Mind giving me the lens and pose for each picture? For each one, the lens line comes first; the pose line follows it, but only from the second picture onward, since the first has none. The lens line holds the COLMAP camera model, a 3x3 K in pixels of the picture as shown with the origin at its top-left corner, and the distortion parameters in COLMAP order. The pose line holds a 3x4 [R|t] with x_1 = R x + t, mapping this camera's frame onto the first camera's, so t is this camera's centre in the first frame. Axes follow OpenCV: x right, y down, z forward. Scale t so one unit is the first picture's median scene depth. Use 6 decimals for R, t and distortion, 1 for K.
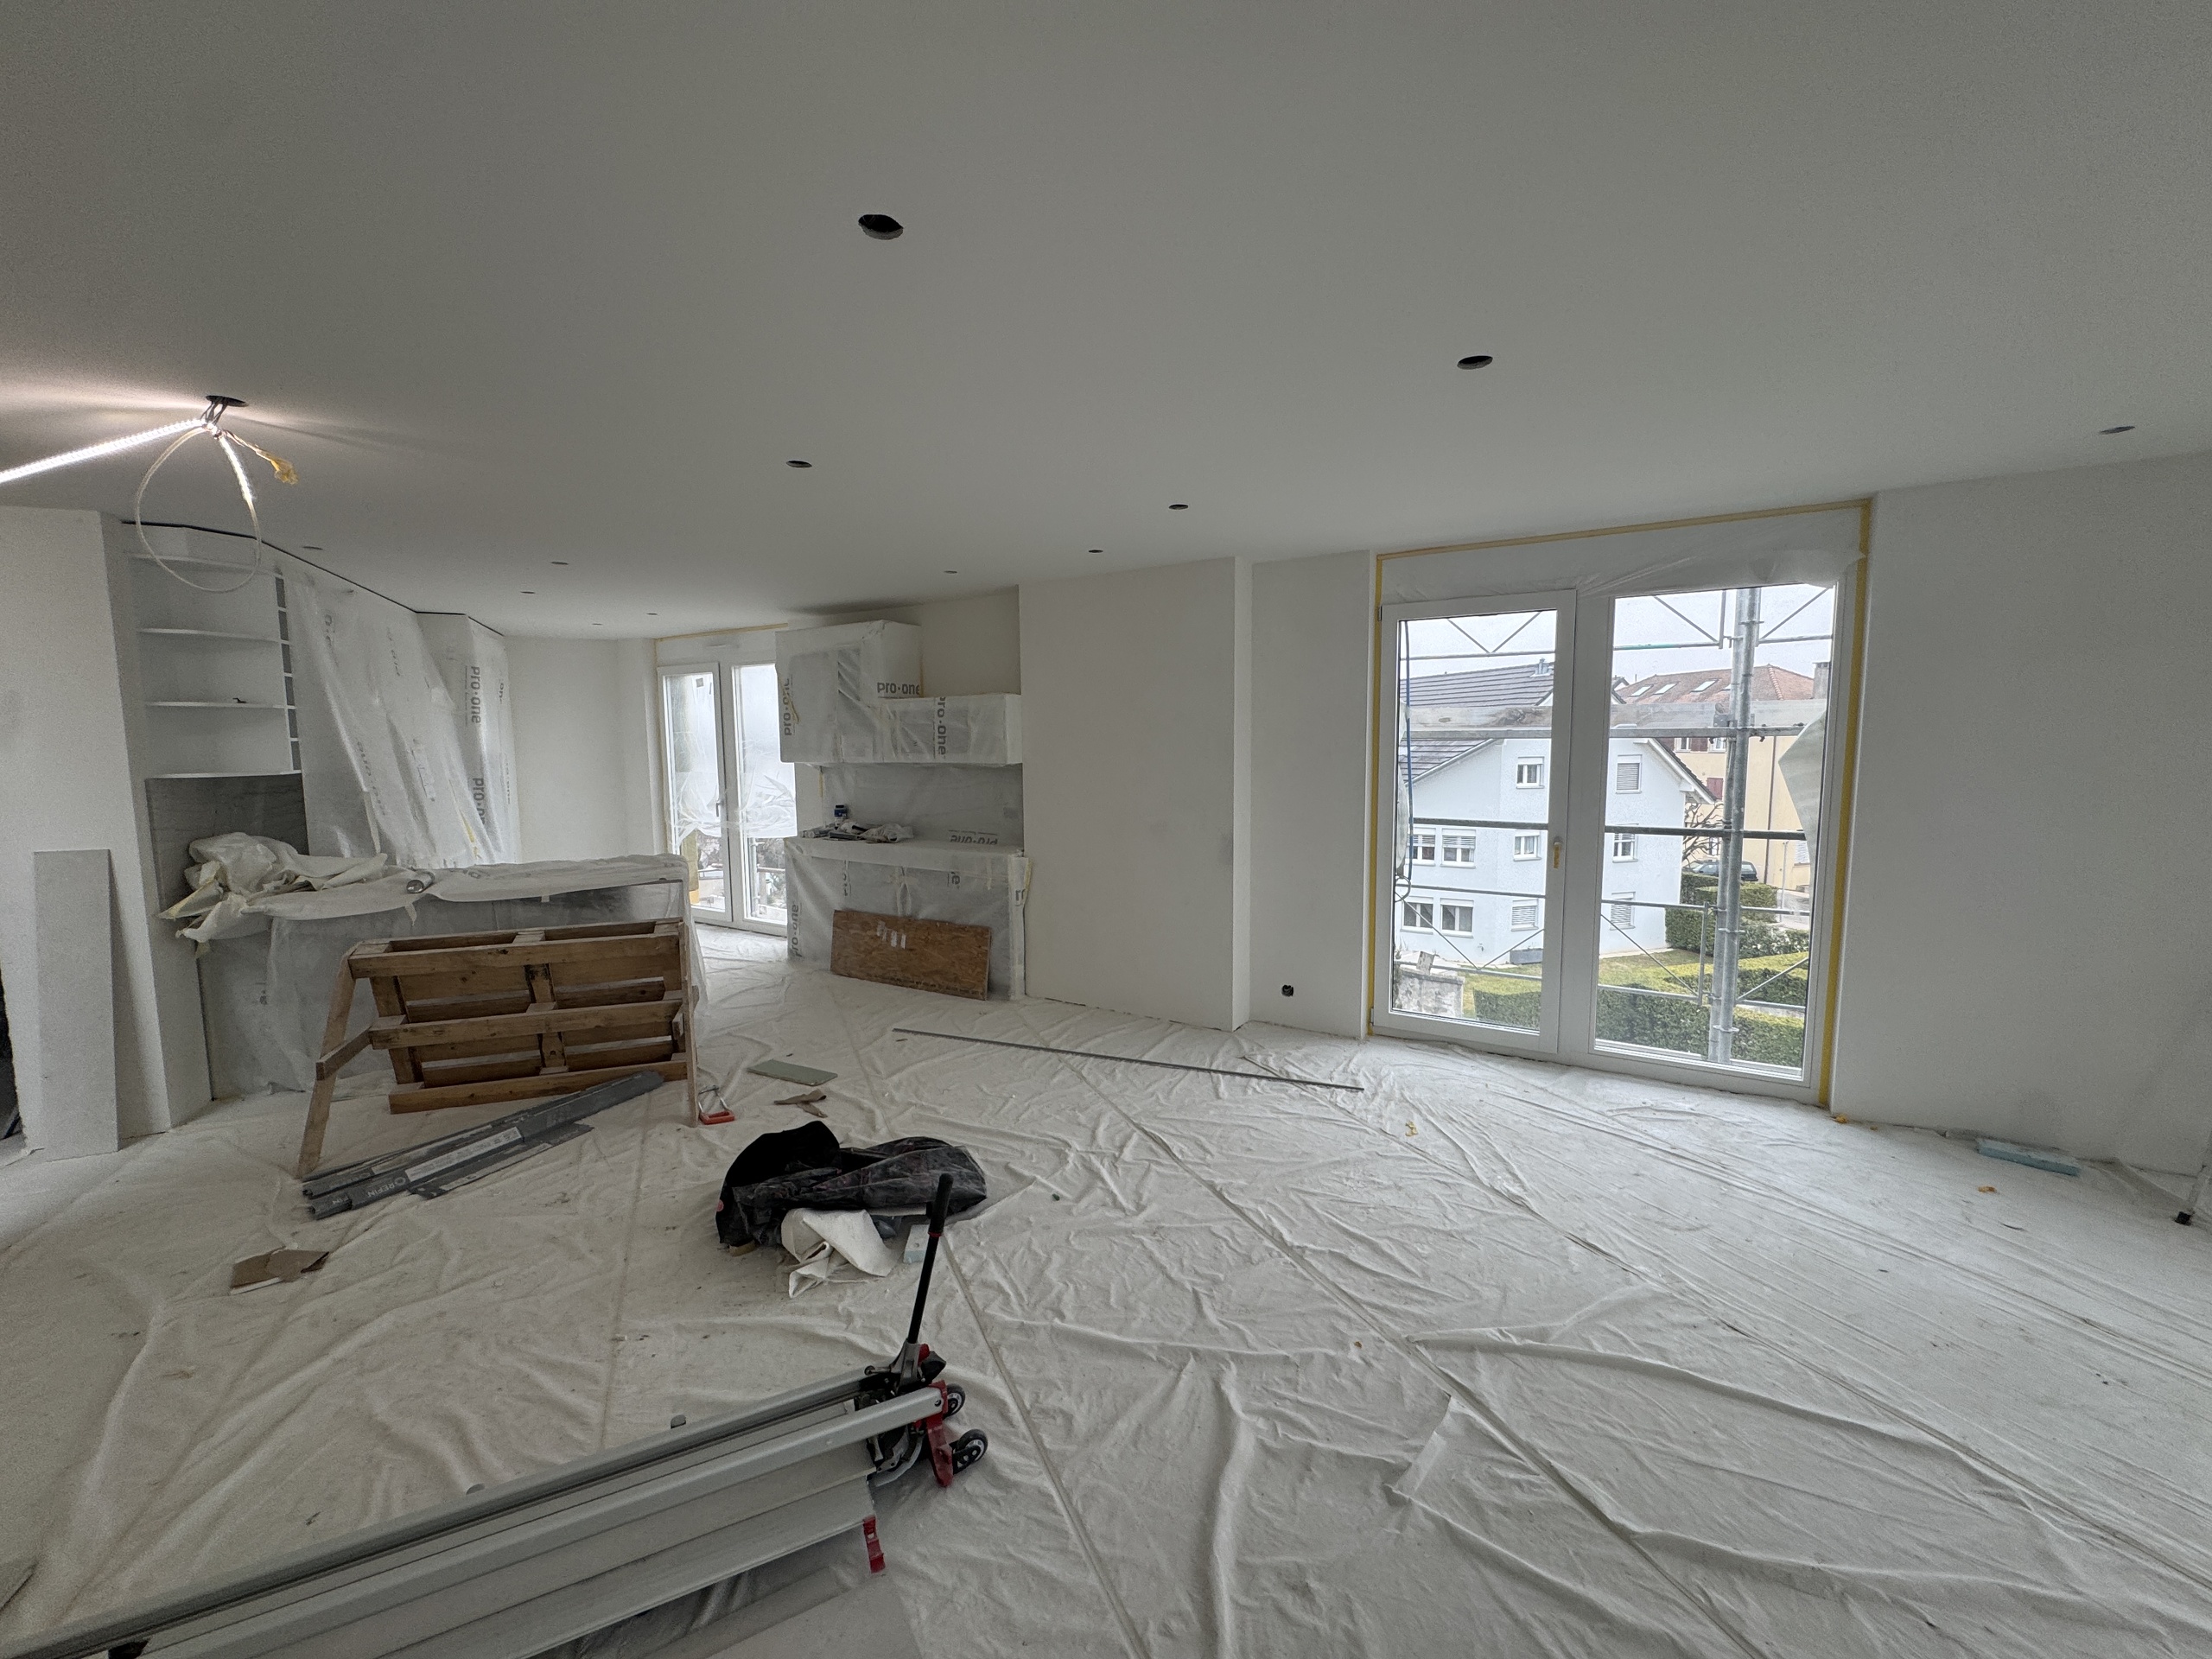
lens RADIAL K [[883.4, 0, 1105.5], [0, 883.4, 824.7], [0, 0, 1]] dist [-0.003449, 0.000914]
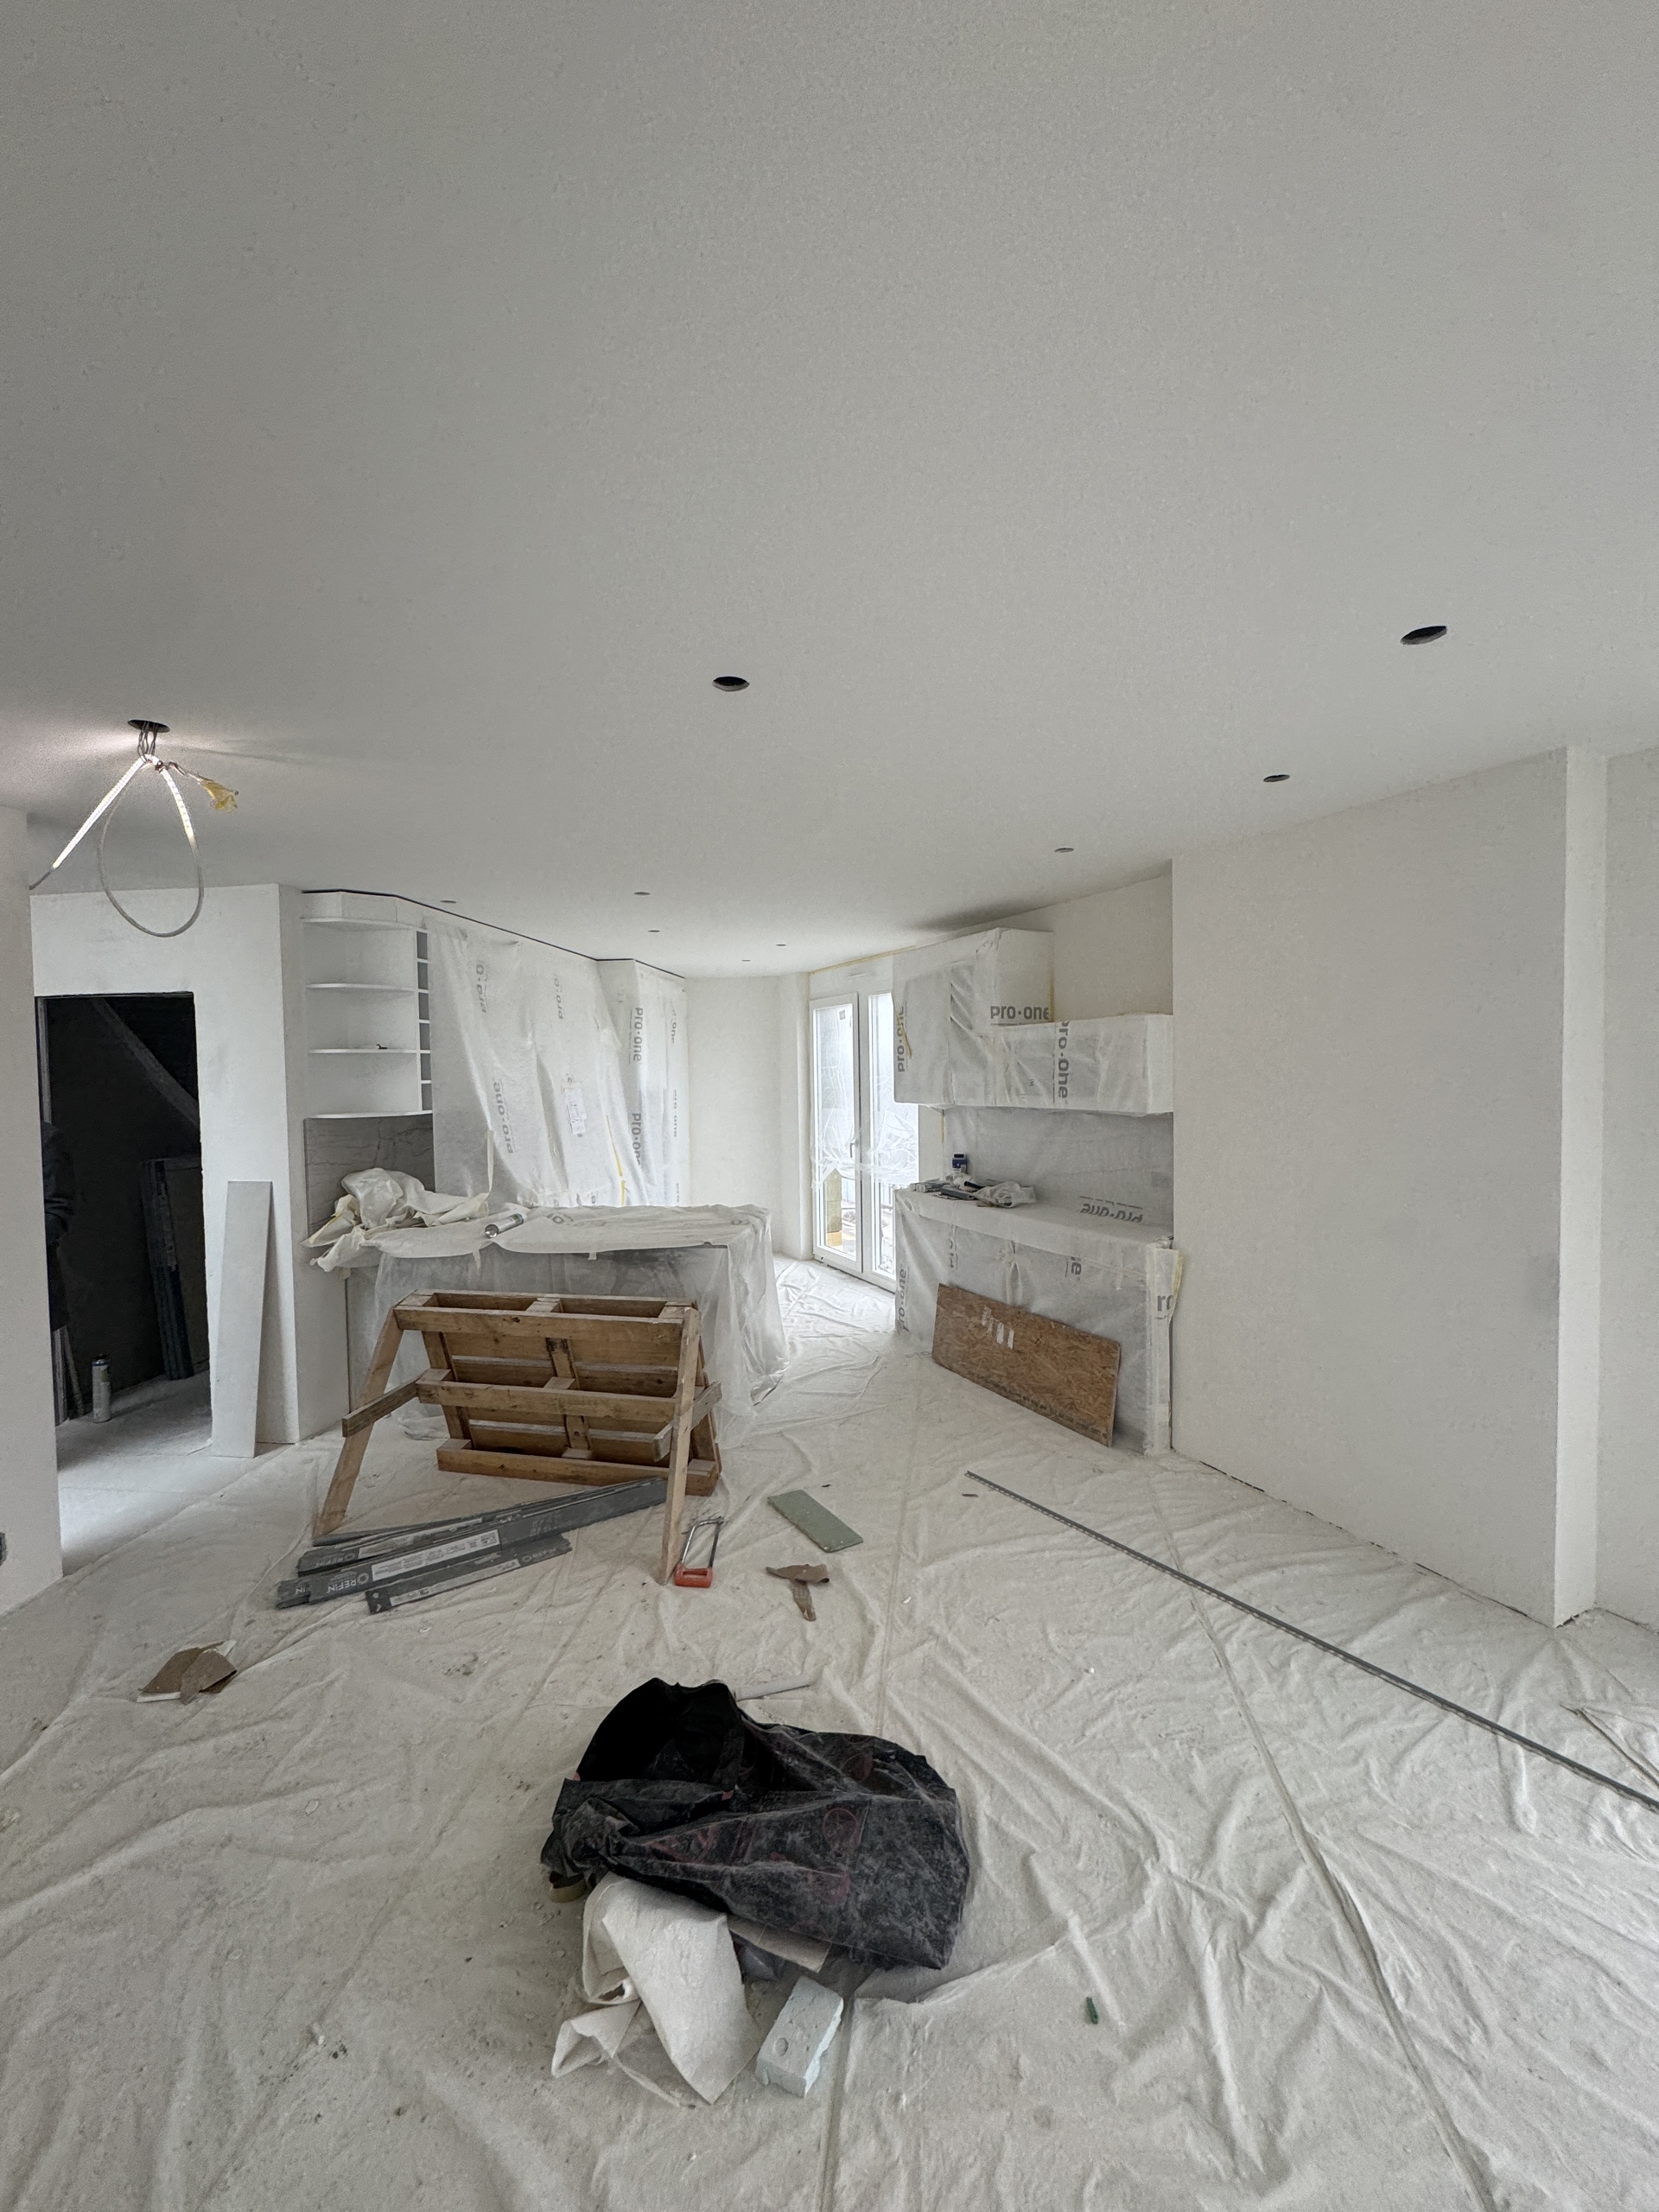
lens RADIAL K [[883.4, 0, 833.2], [0, 883.4, 1102.1], [0, 0, 1]] dist [-0.003449, 0.000914]
pose [[0.852275, 0.013964, -0.522907, 0.056555], [-0.043202, 0.998108, -0.043760, -0.048844], [0.521307, 0.059886, 0.851265, 0.366768]]
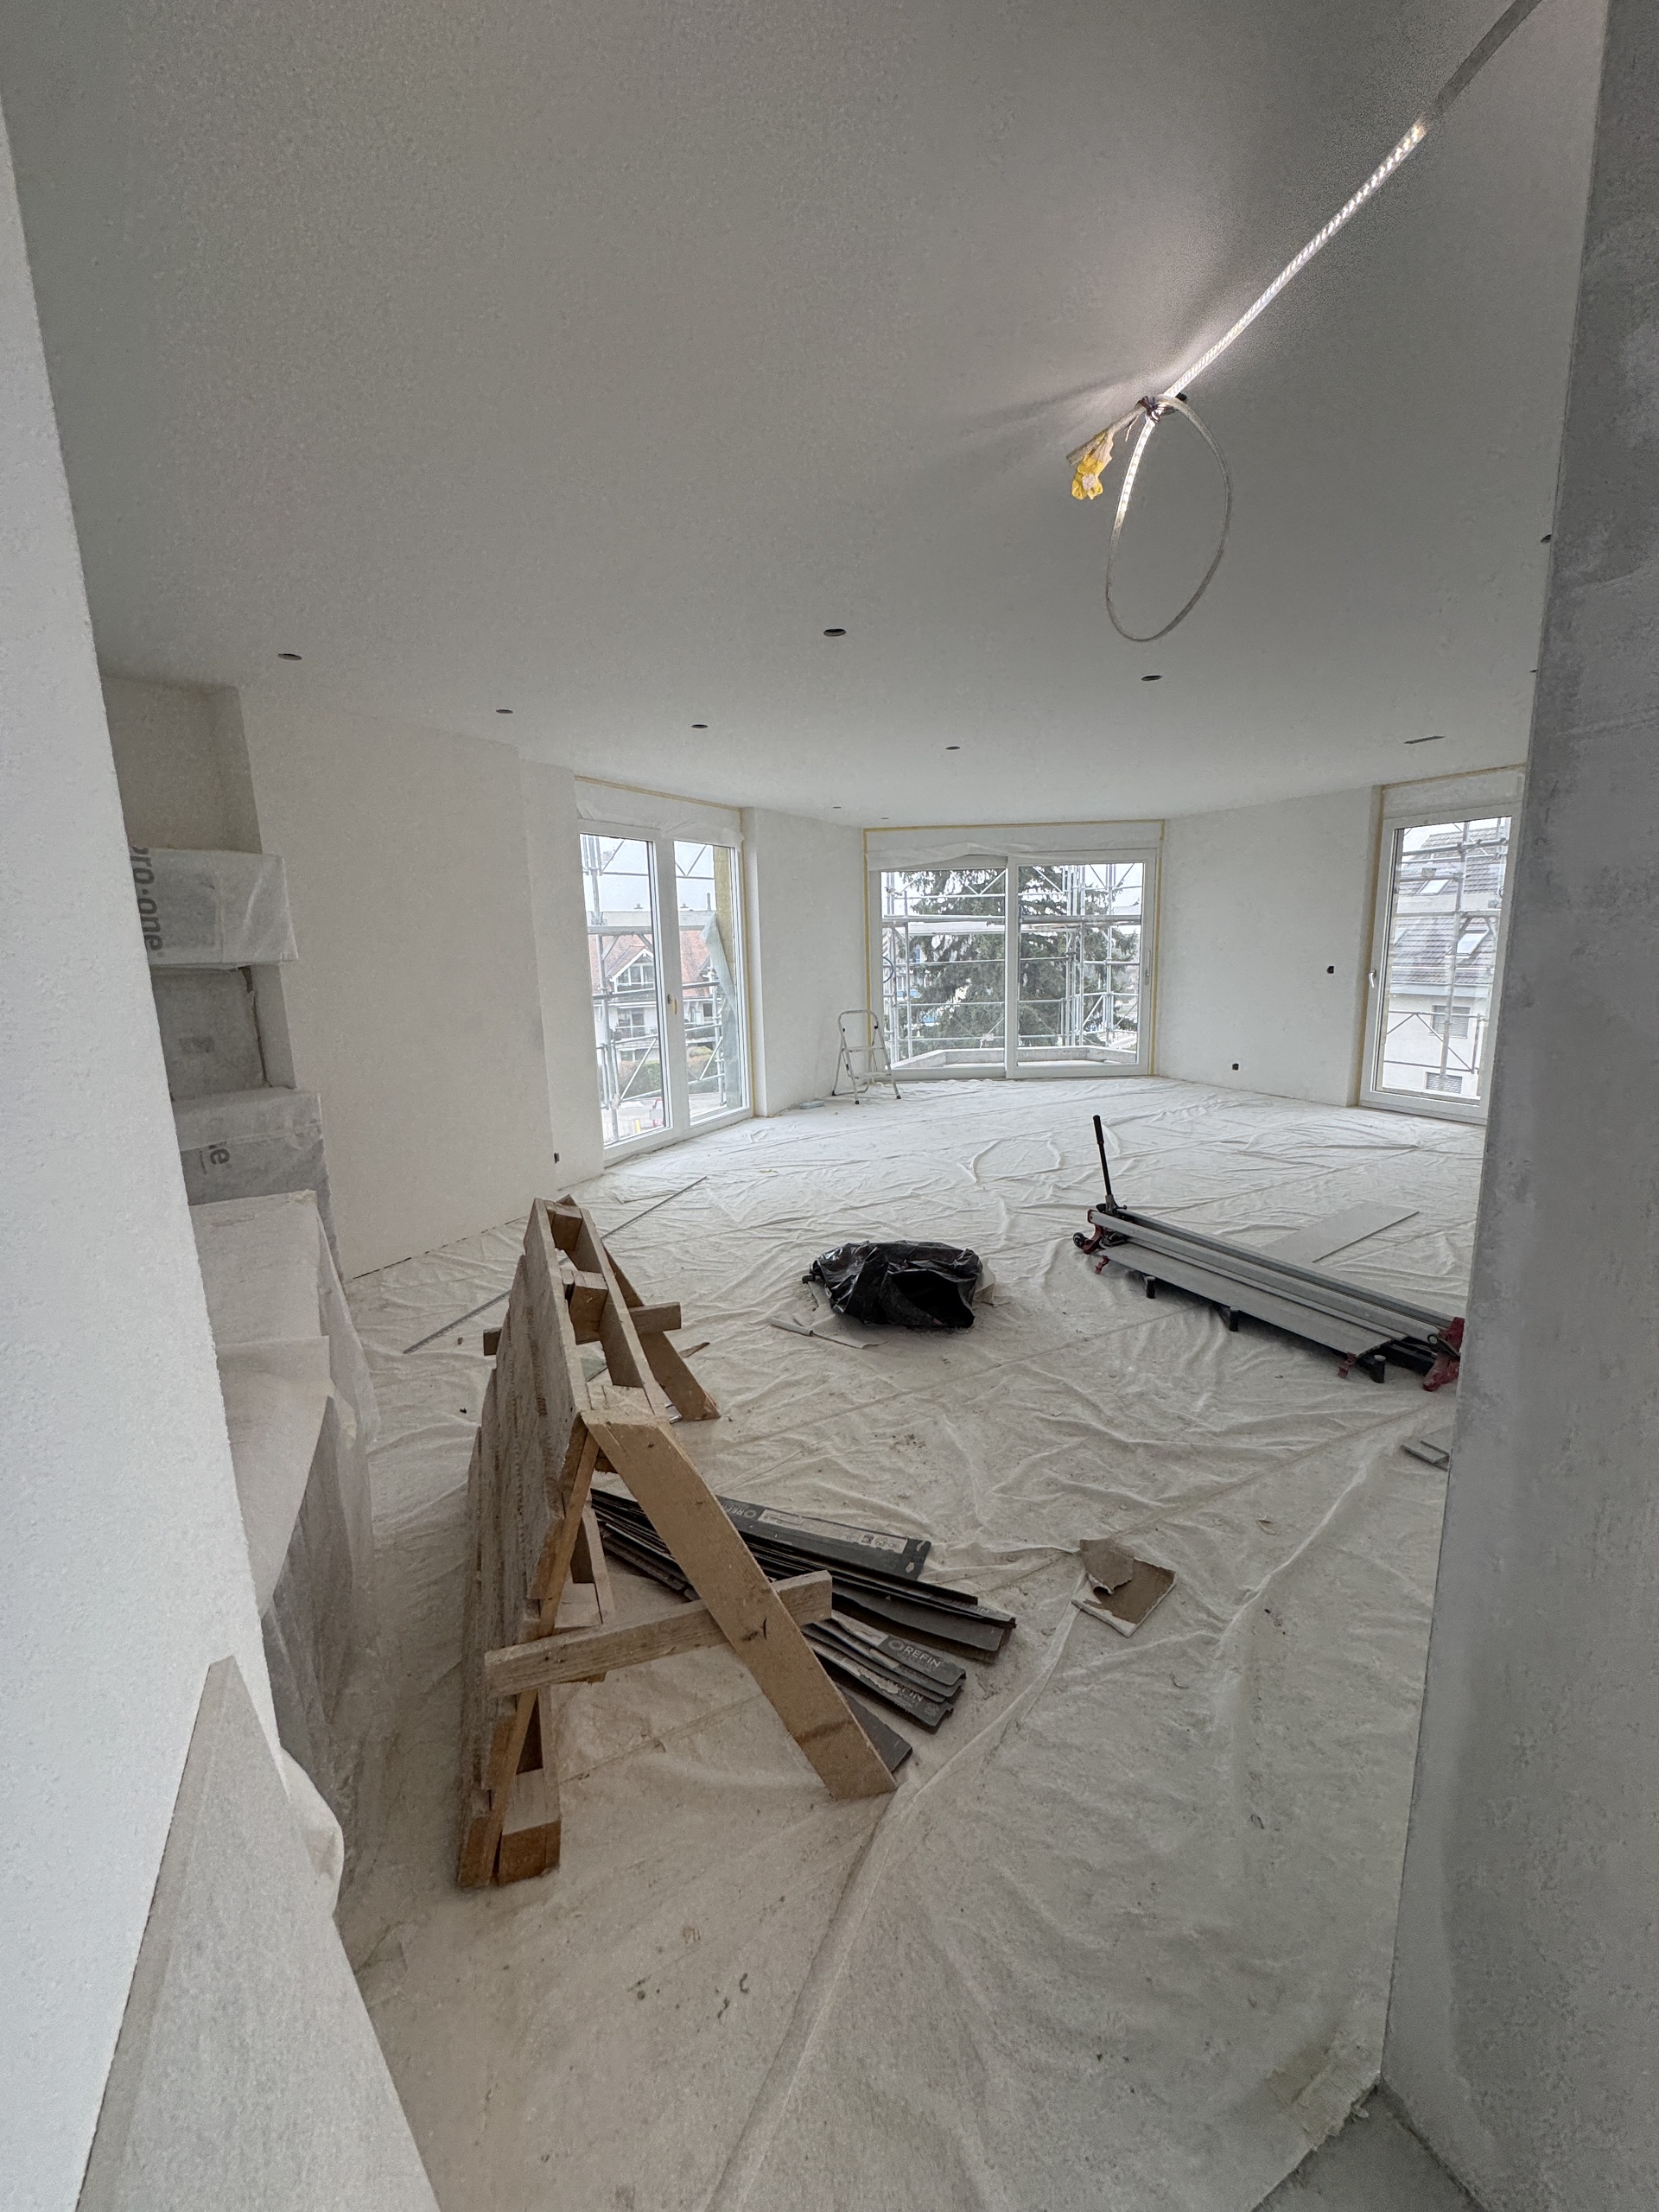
lens RADIAL K [[883.4, 0, 831.8], [0, 883.4, 1104.1], [0, 0, 1]] dist [-0.003449, 0.000914]
pose [[-0.042986, -0.175287, 0.983579, -1.092967], [0.128549, 0.975335, 0.179436, -0.041318], [-0.990771, 0.134152, -0.019393, 0.821755]]
